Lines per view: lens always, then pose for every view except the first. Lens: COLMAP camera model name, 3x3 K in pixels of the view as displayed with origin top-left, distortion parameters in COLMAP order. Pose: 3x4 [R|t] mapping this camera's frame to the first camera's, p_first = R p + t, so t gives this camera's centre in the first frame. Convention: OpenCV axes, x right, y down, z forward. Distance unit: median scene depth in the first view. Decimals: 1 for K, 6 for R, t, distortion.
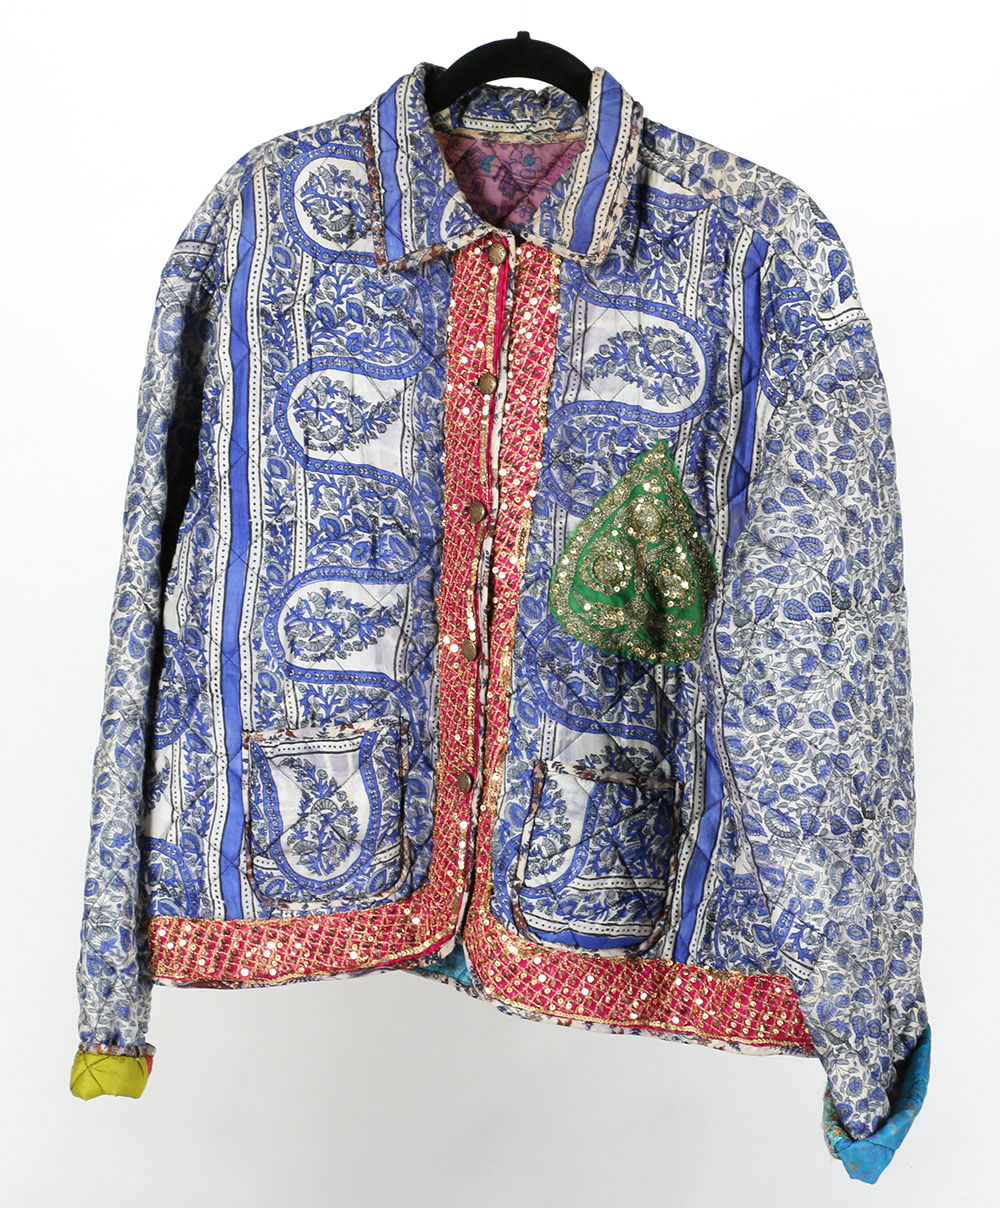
lens RADIAL K [[3420.9, 0, 500.0], [0, 3420.9, 604.0], [0, 0, 1]] dist [0.012812, -0.457318]
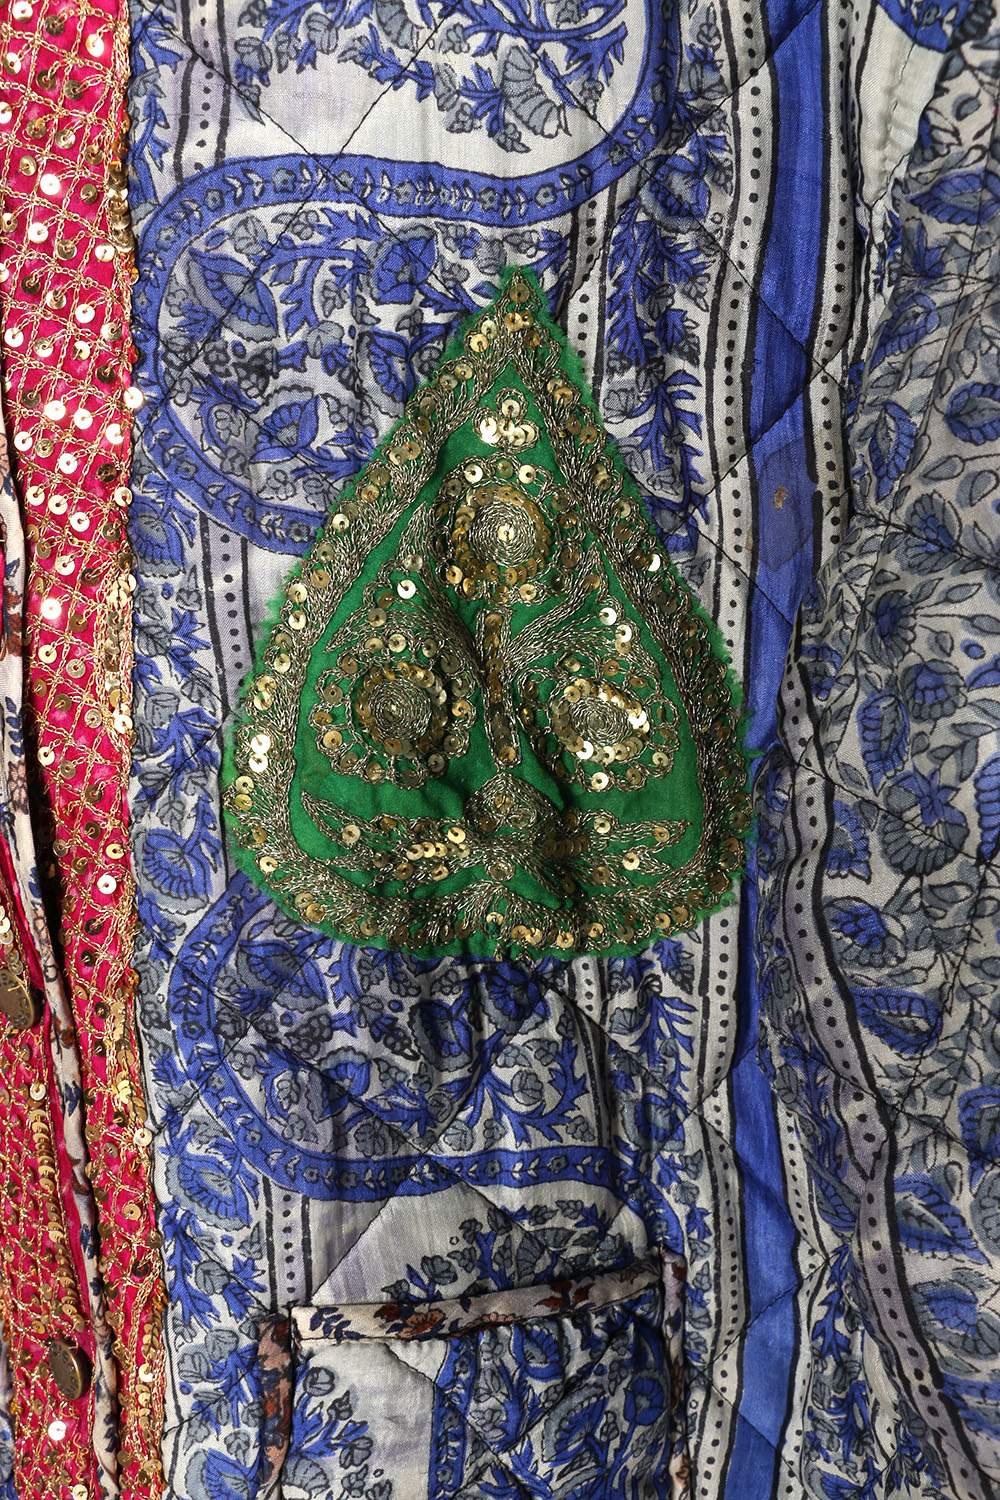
lens RADIAL K [[1856.3, 0, 500.5], [0, 1856.3, 780.4], [0, 0, 1]] dist [-0.044885, 0.012119]
pose [[0.986111, -0.136278, 0.094941, 0.023446], [0.127889, 0.987744, 0.089479, -0.017585], [-0.105971, -0.076094, 0.991453, 0.828488]]
